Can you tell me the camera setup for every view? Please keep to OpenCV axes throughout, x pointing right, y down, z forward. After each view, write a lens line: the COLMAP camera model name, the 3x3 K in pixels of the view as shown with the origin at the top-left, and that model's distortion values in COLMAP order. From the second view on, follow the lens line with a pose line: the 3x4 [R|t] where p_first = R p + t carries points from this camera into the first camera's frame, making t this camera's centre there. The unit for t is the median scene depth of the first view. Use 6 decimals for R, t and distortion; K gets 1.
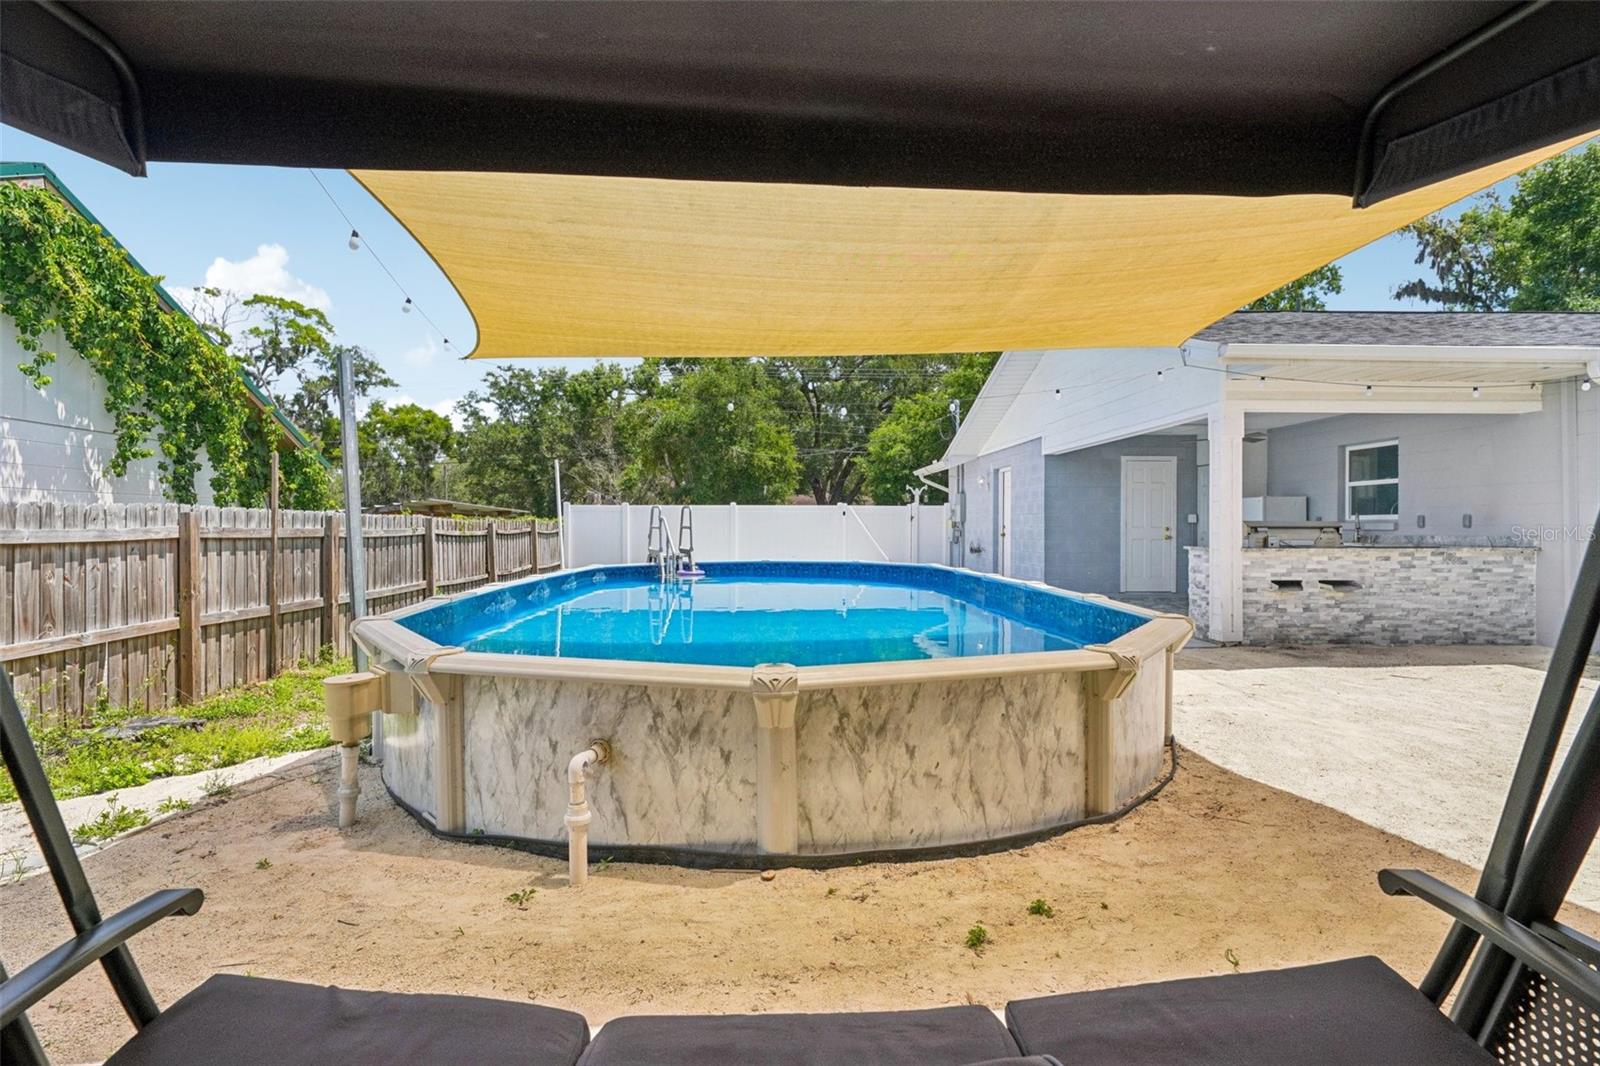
lens RADIAL K [[789.4, 0, 793.7], [0, 789.4, 529.4], [0, 0, 1]] dist [0.008630, 0.000243]
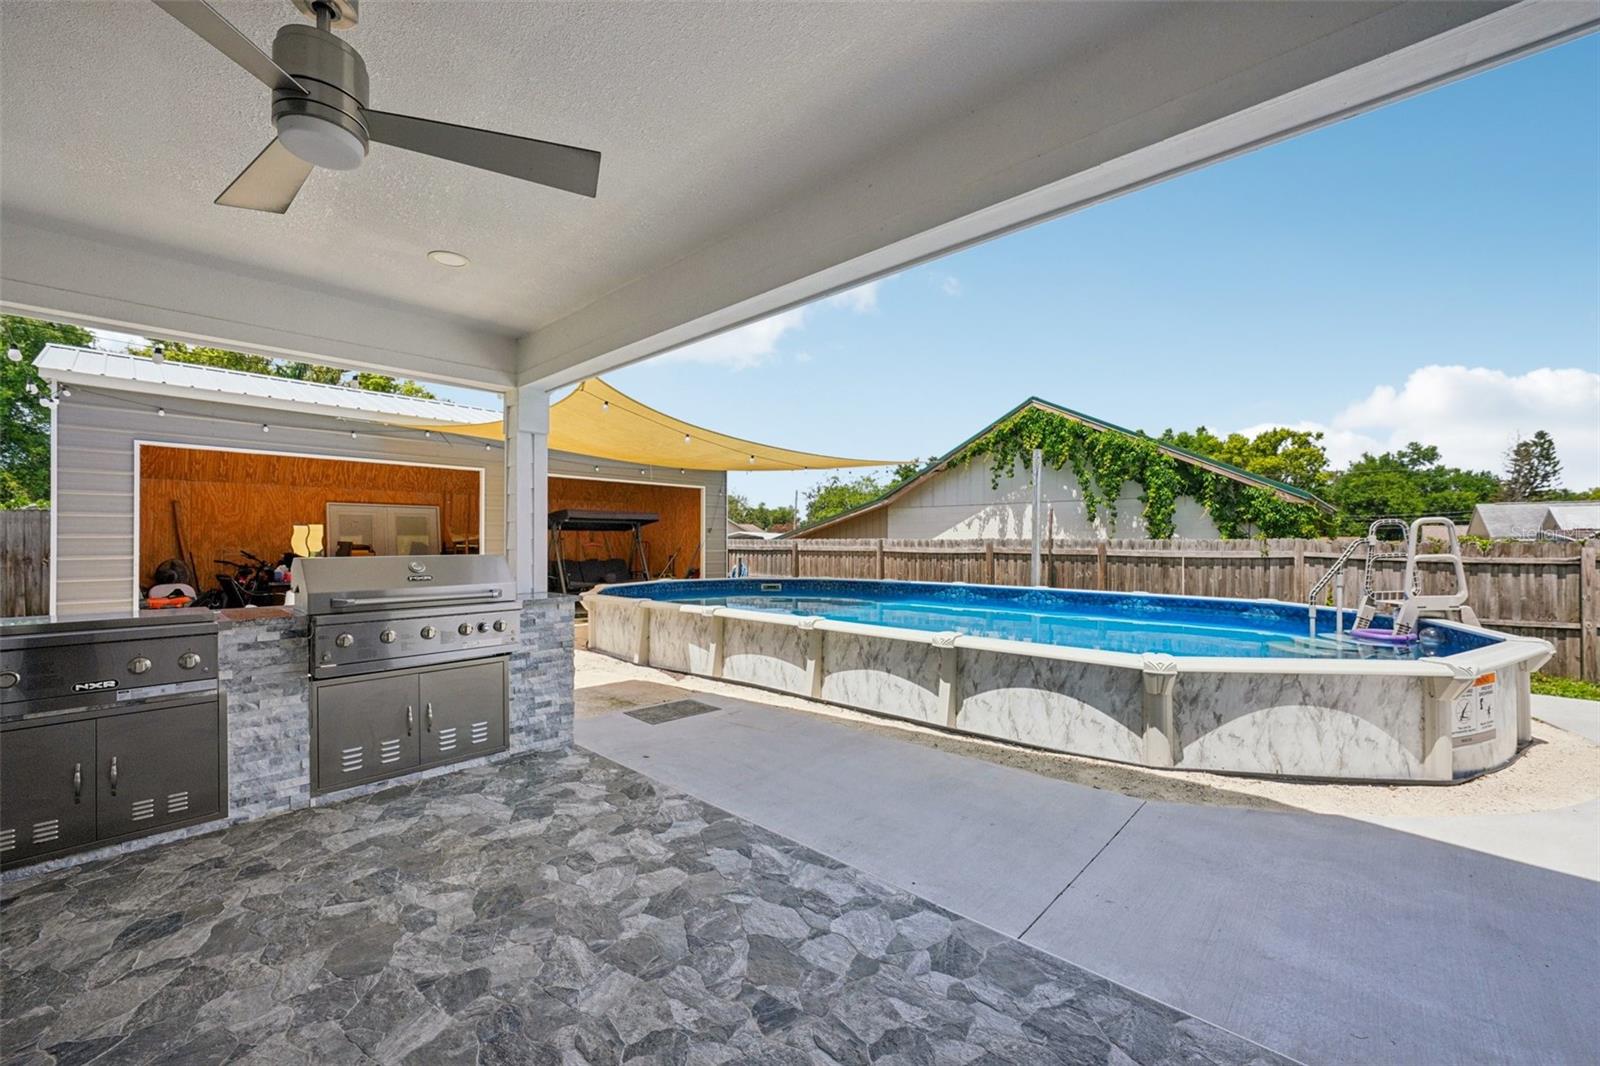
lens RADIAL K [[629.7, 0, 790.8], [0, 629.7, 534.9], [0, 0, 1]] dist [-0.023114, 0.007515]
pose [[-0.715055, -0.004853, -0.699051, 0.747864], [0.000529, 0.999972, -0.007483, -0.022359], [0.699068, -0.005721, -0.715032, 1.522068]]
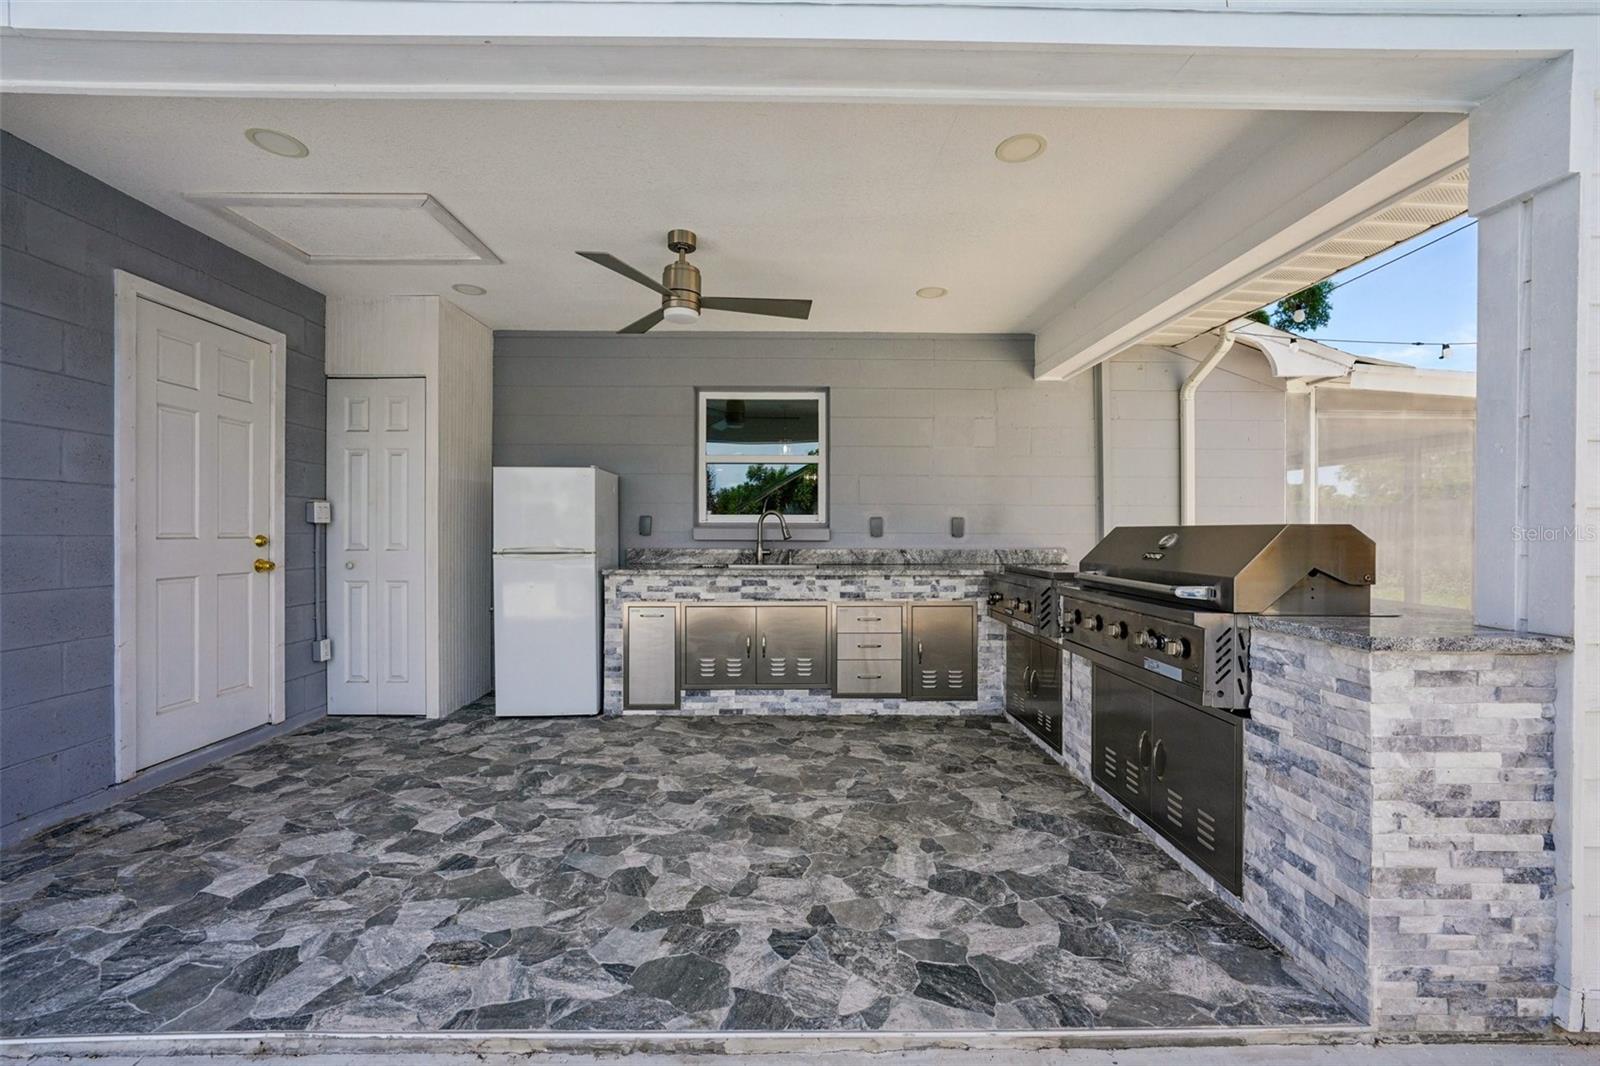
lens RADIAL K [[629.7, 0, 790.8], [0, 629.7, 534.9], [0, 0, 1]] dist [-0.023114, 0.007515]
pose [[0.025280, -0.007245, 0.999654, 0.335717], [-0.001112, 0.999973, 0.007275, -0.008570], [-0.999680, -0.001295, 0.025271, 1.214320]]
